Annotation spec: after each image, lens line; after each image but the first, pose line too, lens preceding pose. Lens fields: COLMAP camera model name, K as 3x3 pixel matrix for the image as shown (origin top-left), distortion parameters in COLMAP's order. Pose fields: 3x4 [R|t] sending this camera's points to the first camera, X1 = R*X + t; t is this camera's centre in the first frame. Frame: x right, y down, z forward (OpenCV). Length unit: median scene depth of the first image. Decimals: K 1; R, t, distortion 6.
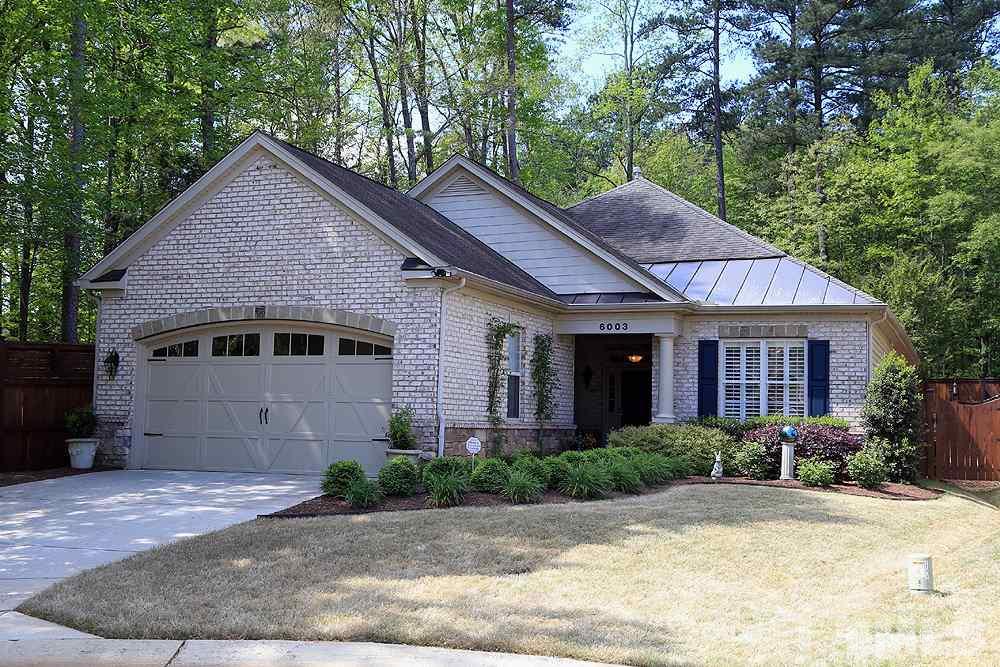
lens RADIAL K [[1177.3, 0, 500.0], [0, 1177.3, 333.5], [0, 0, 1]] dist [0.078068, 0.024444]
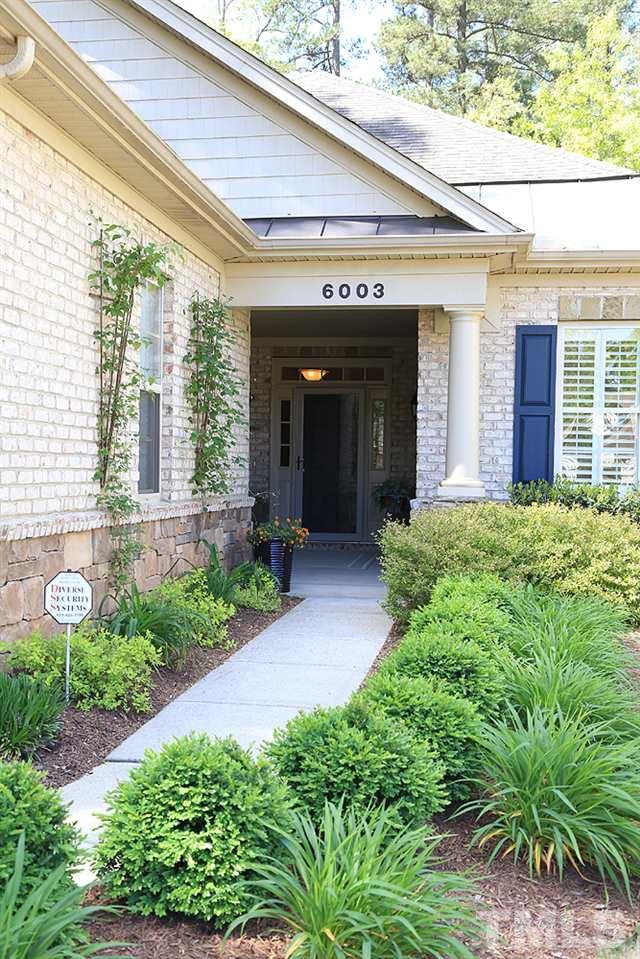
lens RADIAL K [[1129.0, 0, 320.0], [0, 1129.0, 479.5], [0, 0, 1]] dist [0.078068, 0.024444]
pose [[0.970935, -0.008041, 0.239207, -0.026705], [-0.014236, 0.995726, 0.091255, 0.030958], [-0.238919, -0.092008, 0.966671, 0.626437]]
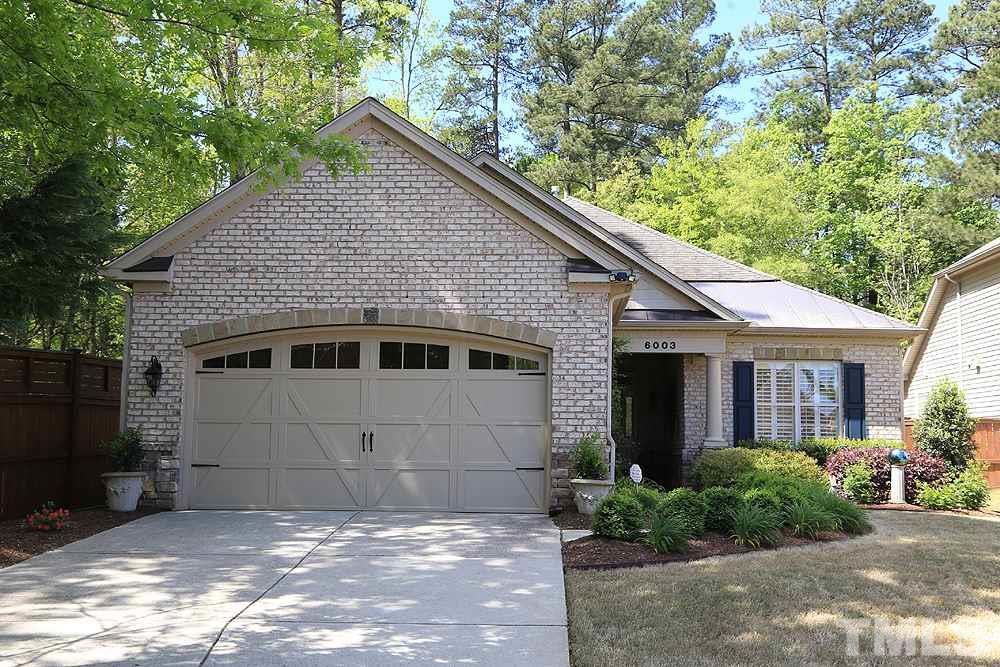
lens RADIAL K [[1098.9, 0, 500.0], [0, 1098.9, 333.5], [0, 0, 1]] dist [0.053051, -0.001266]
pose [[0.939175, 0.027722, 0.342319, -0.365314], [-0.019067, 0.999408, -0.028624, 0.014013], [-0.342910, 0.020356, 0.939148, 0.234685]]
